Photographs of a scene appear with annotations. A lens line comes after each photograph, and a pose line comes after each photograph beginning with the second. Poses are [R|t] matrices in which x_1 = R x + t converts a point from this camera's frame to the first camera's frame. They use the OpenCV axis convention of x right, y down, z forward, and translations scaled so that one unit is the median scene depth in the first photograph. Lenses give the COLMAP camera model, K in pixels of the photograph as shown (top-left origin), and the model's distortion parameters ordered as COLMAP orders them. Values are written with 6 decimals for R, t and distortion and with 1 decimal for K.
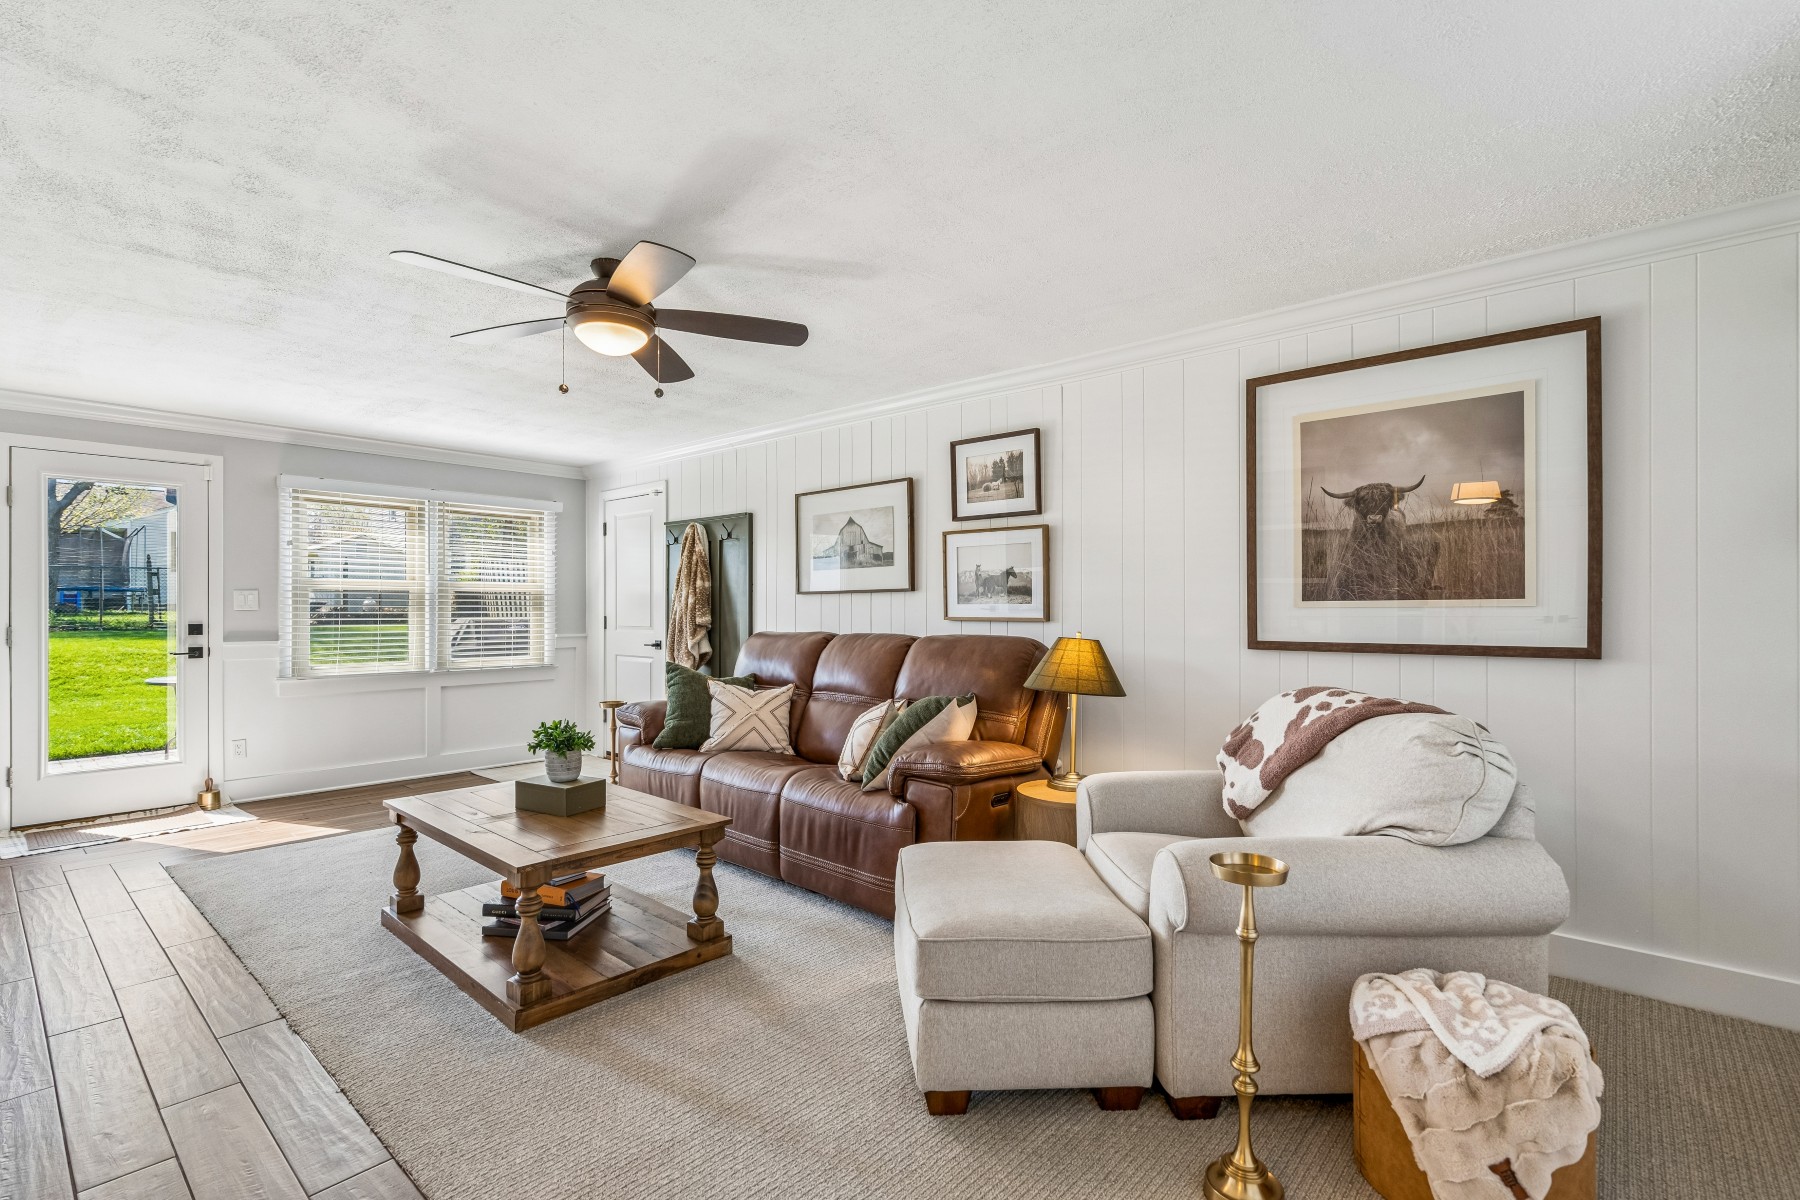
lens RADIAL K [[819.7, 0, 912.6], [0, 819.7, 608.6], [0, 0, 1]] dist [-0.005333, 0.001720]
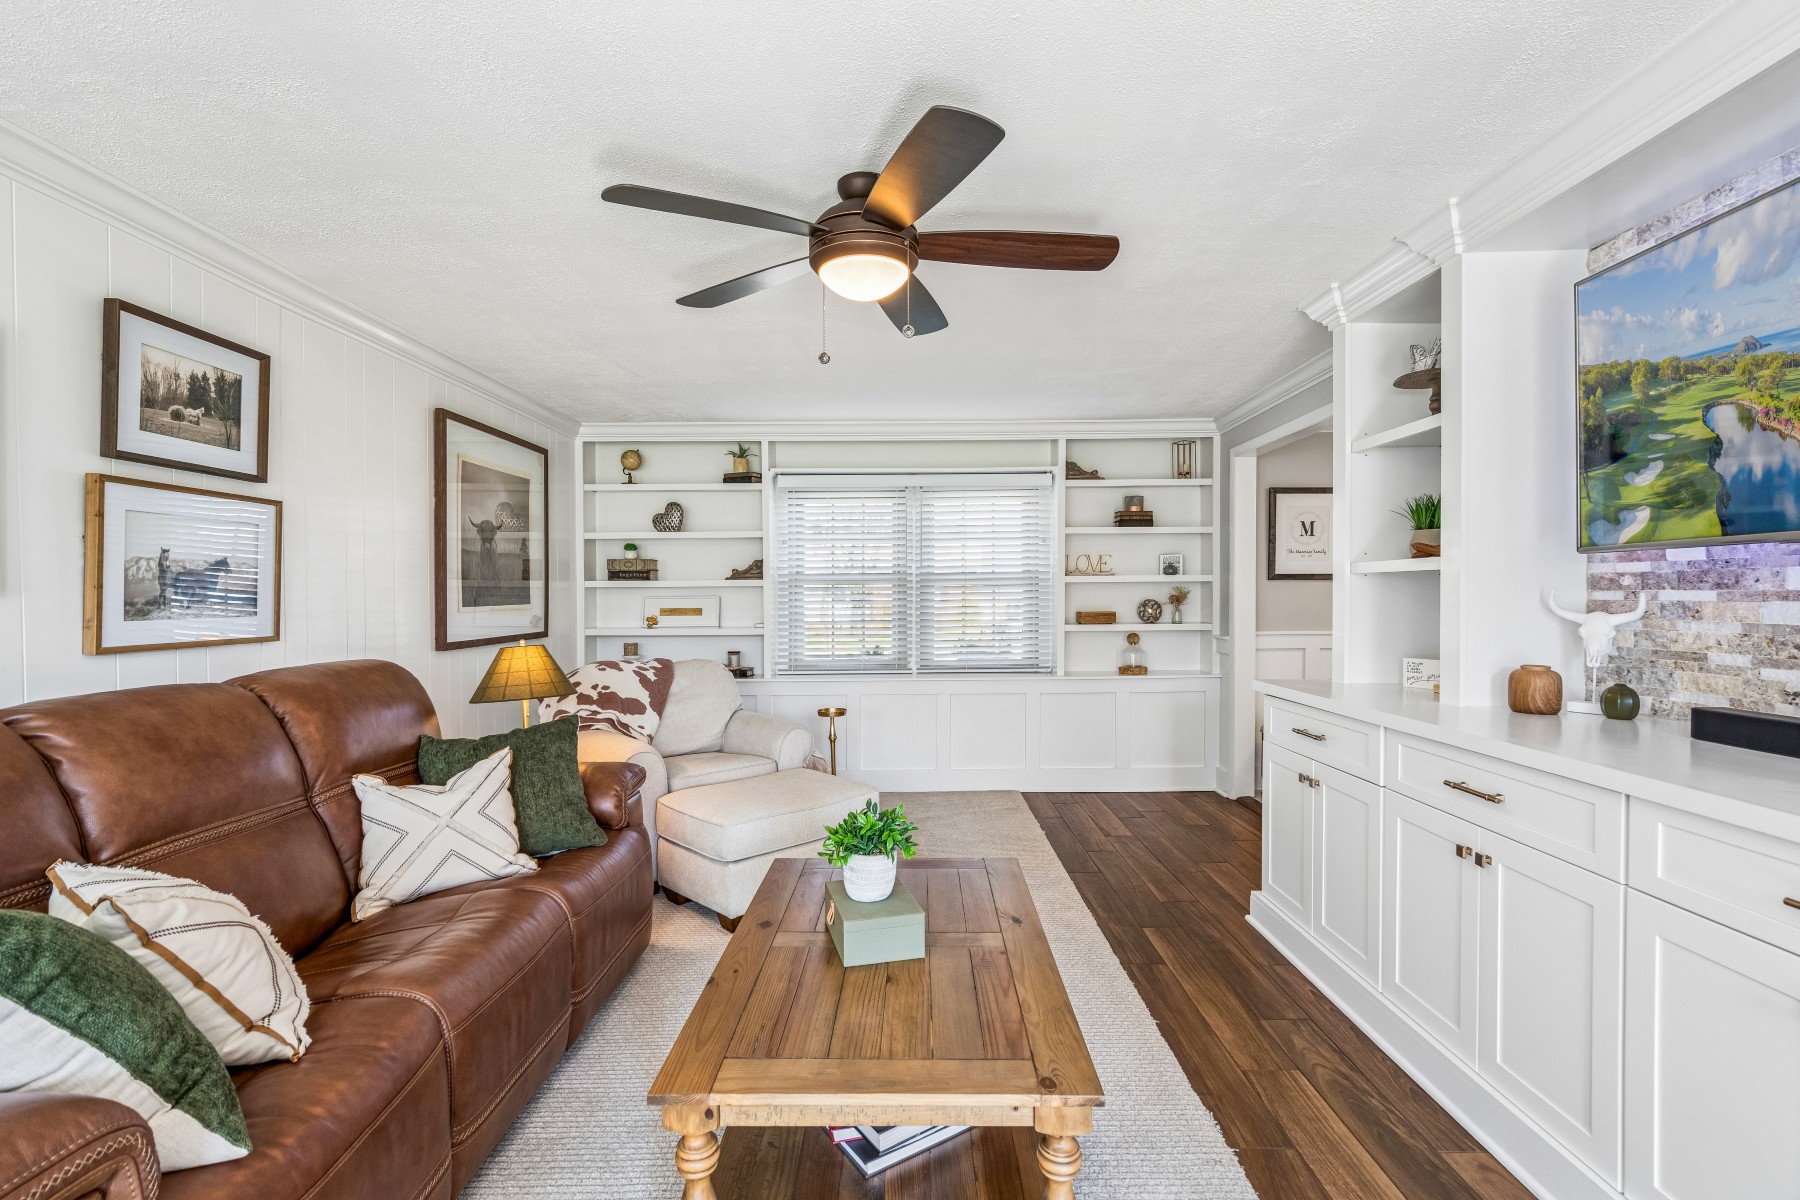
lens RADIAL K [[819.7, 0, 907.0], [0, 819.7, 600.4], [0, 0, 1]] dist [-0.005333, 0.001720]
pose [[-0.653415, -0.003751, 0.756990, -0.666404], [0.006196, 0.999928, 0.010304, -0.021059], [-0.756974, 0.011423, -0.653345, 0.987579]]
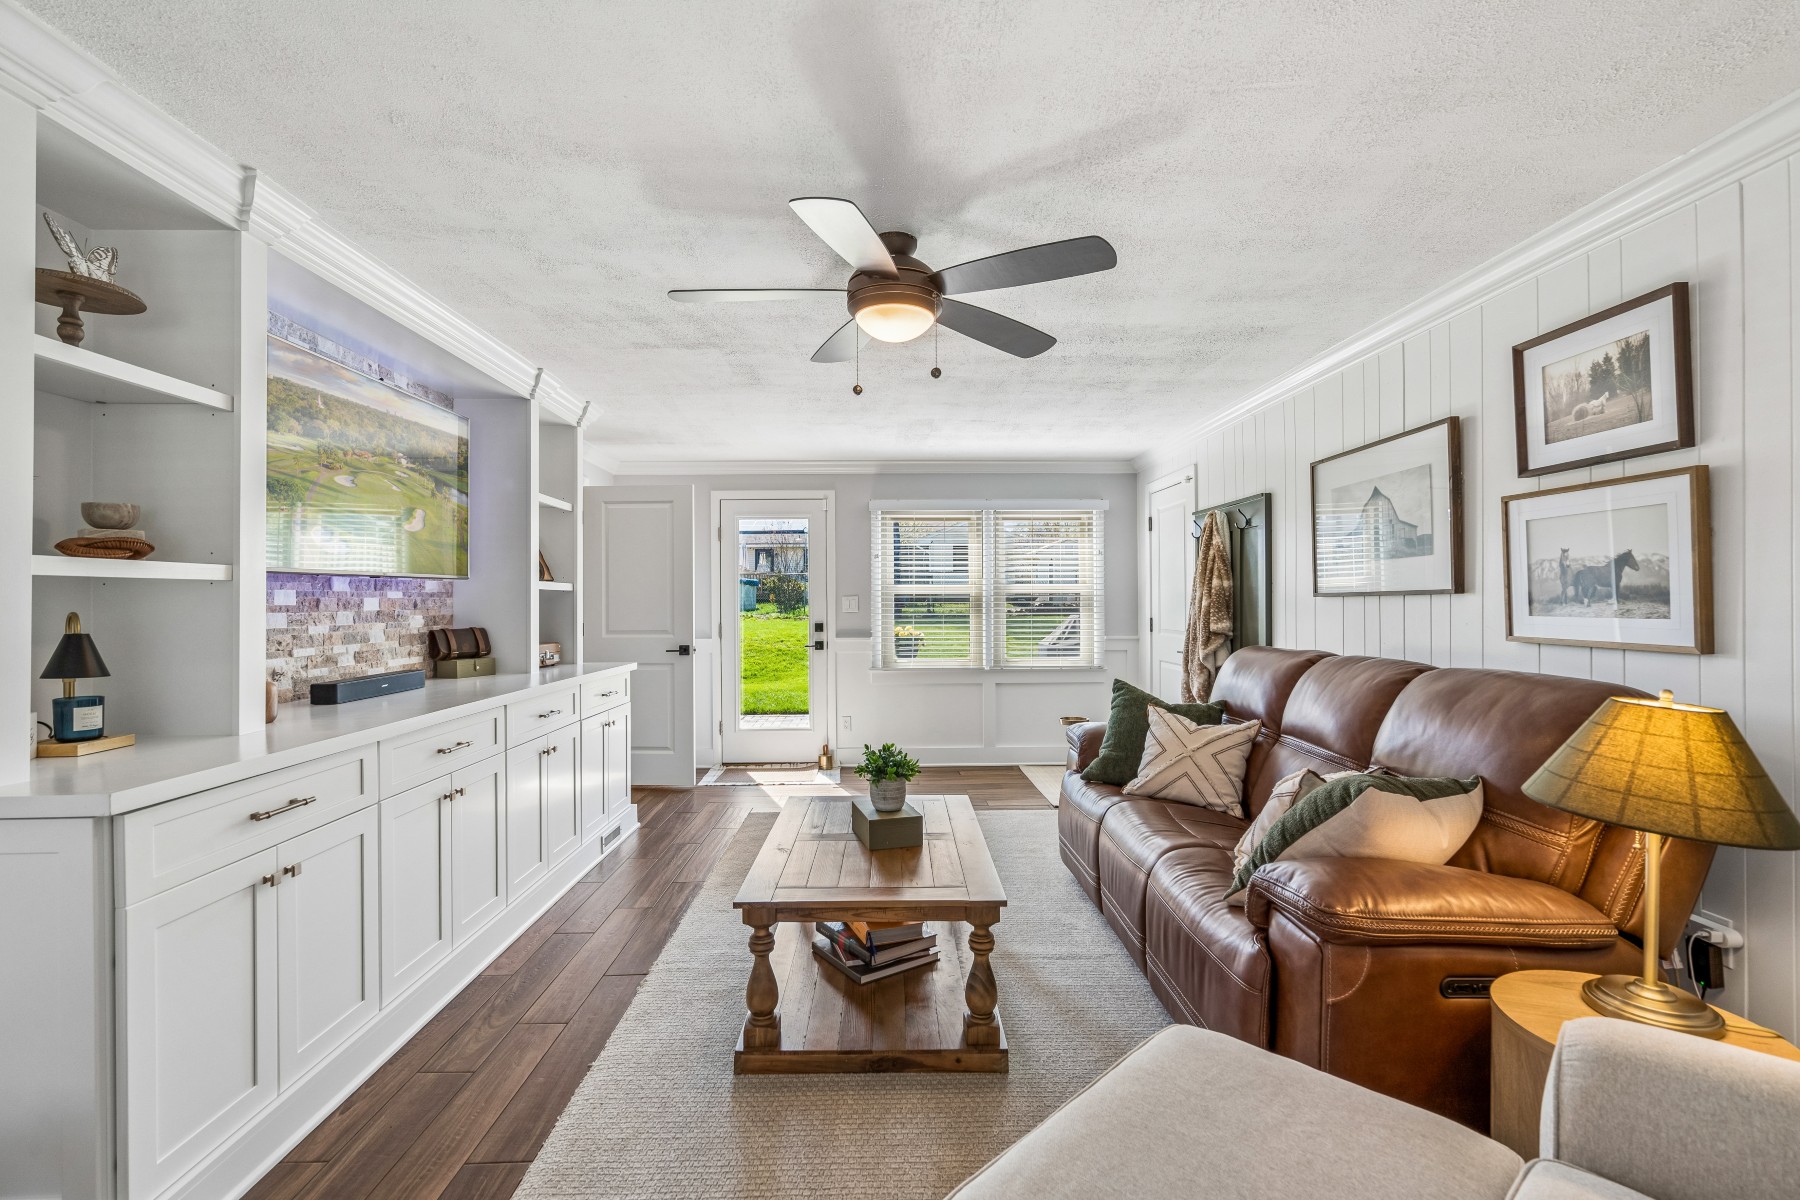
lens RADIAL K [[819.7, 0, 901.2], [0, 819.7, 602.6], [0, 0, 1]] dist [-0.005333, 0.001720]
pose [[0.673423, -0.001754, -0.739256, 0.192143], [0.005751, 0.999979, 0.002866, -0.019835], [0.739235, -0.006182, 0.673419, 0.267792]]
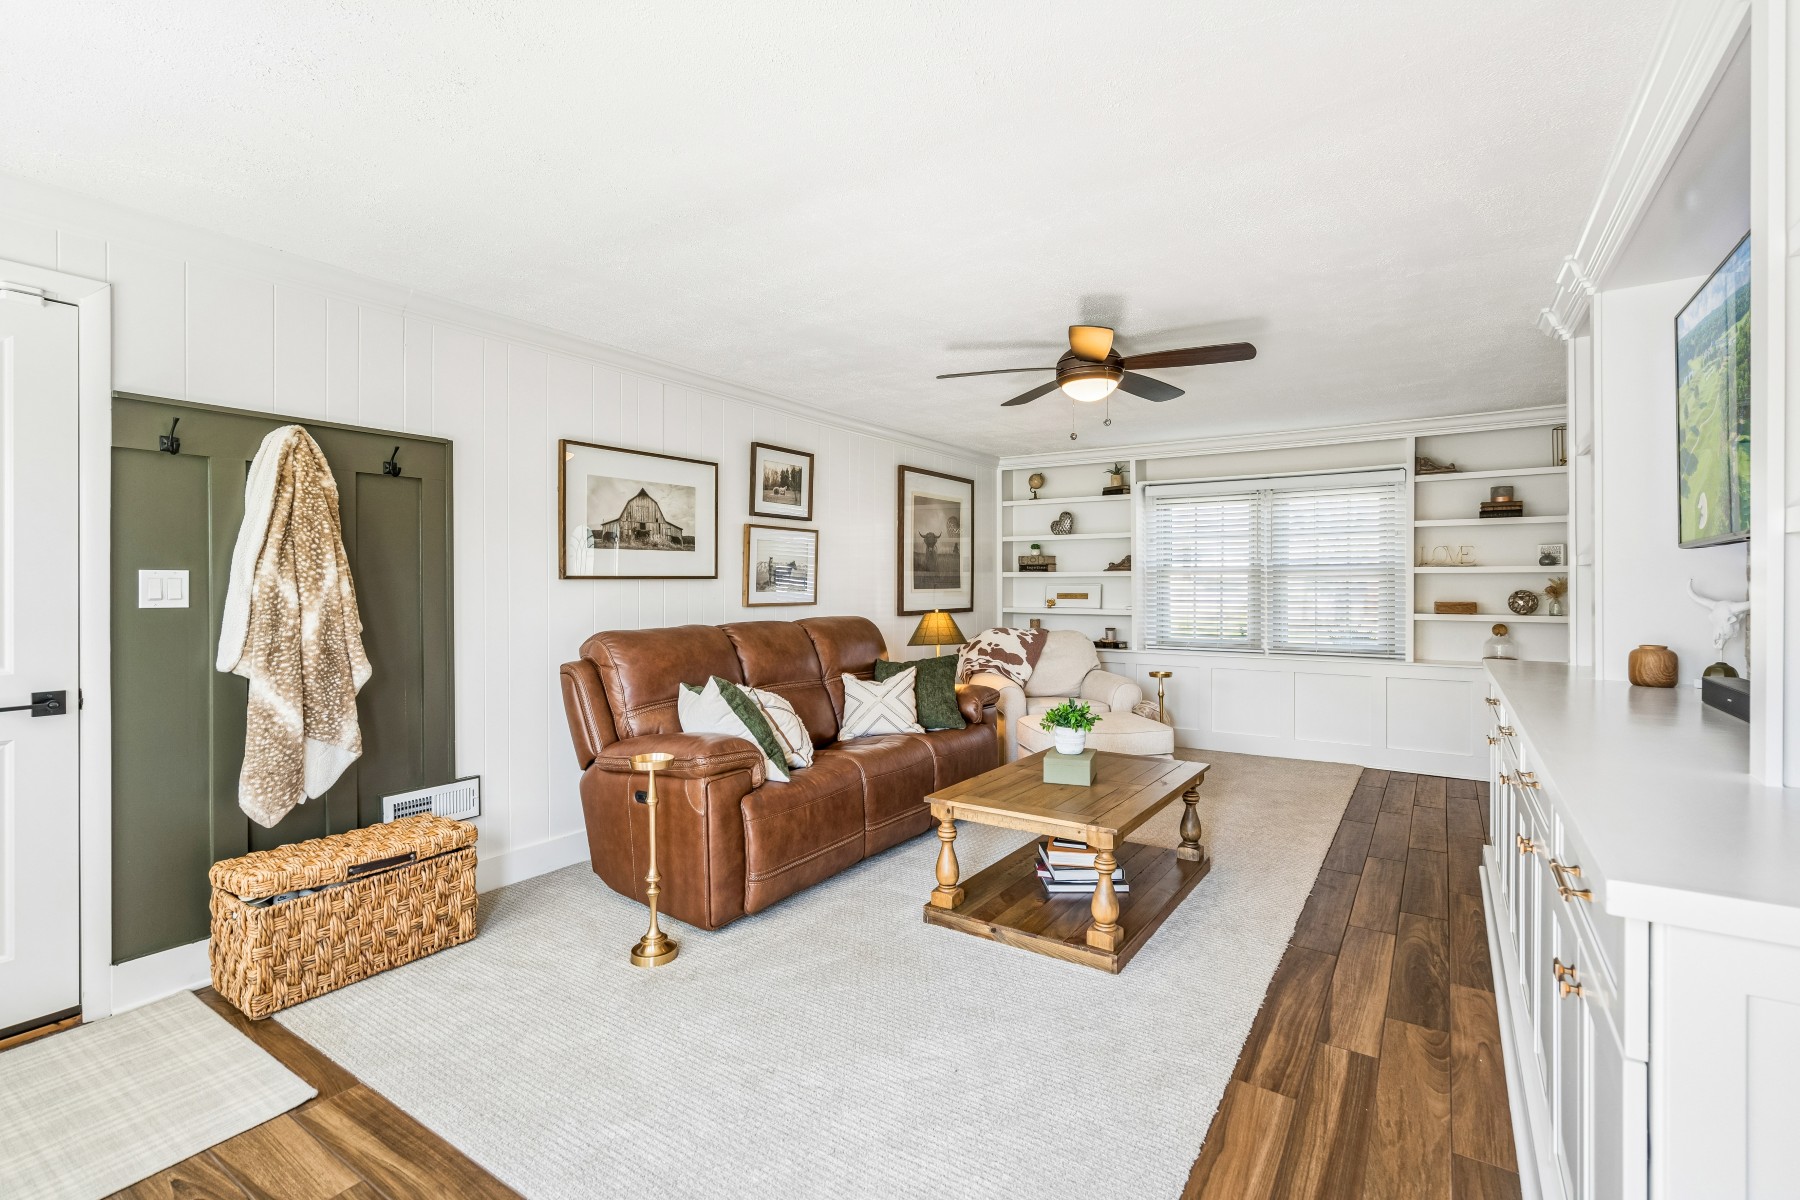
lens RADIAL K [[819.7, 0, 897.1], [0, 819.7, 589.6], [0, 0, 1]] dist [-0.005333, 0.001720]
pose [[-0.123936, -0.006949, 0.992266, -1.078662], [-0.000727, 0.999976, 0.006912, -0.016300], [-0.992290, 0.000135, -0.123938, 0.973178]]
